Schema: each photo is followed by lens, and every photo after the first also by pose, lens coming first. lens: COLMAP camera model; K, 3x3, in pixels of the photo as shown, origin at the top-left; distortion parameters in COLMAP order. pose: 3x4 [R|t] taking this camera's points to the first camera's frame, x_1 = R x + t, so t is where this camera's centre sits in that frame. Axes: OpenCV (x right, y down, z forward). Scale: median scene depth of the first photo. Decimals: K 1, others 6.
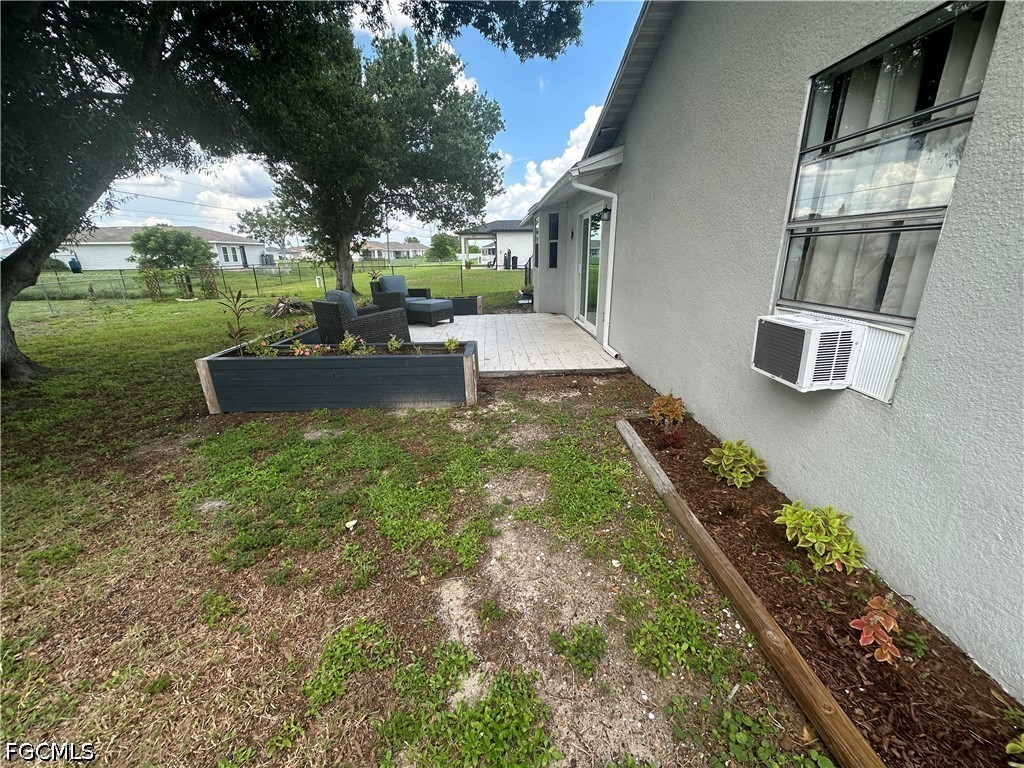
lens RADIAL K [[408.2, 0, 512.0], [0, 408.2, 384.0], [0, 0, 1]] dist [-0.007326, 0.000814]
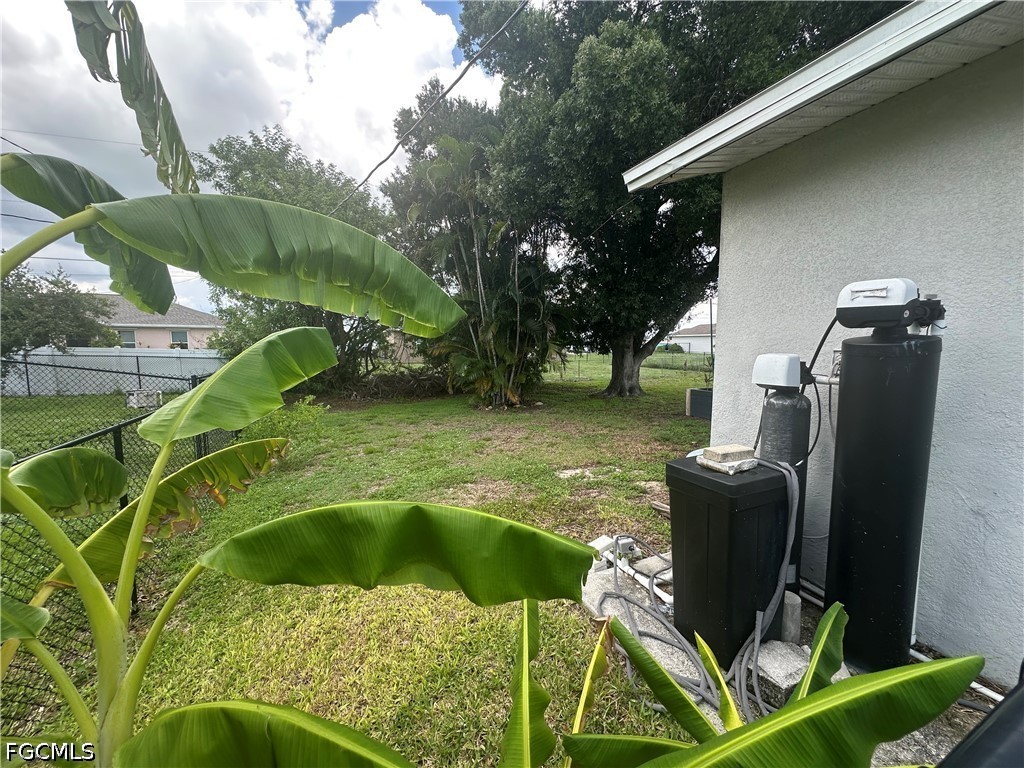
lens RADIAL K [[408.2, 0, 512.0], [0, 408.2, 384.0], [0, 0, 1]] dist [-0.007326, 0.000814]
pose [[0.344839, 0.100461, -0.933271, 0.204211], [-0.292834, 0.956149, -0.005277, 0.045200], [0.891815, 0.275113, 0.359136, -0.136318]]
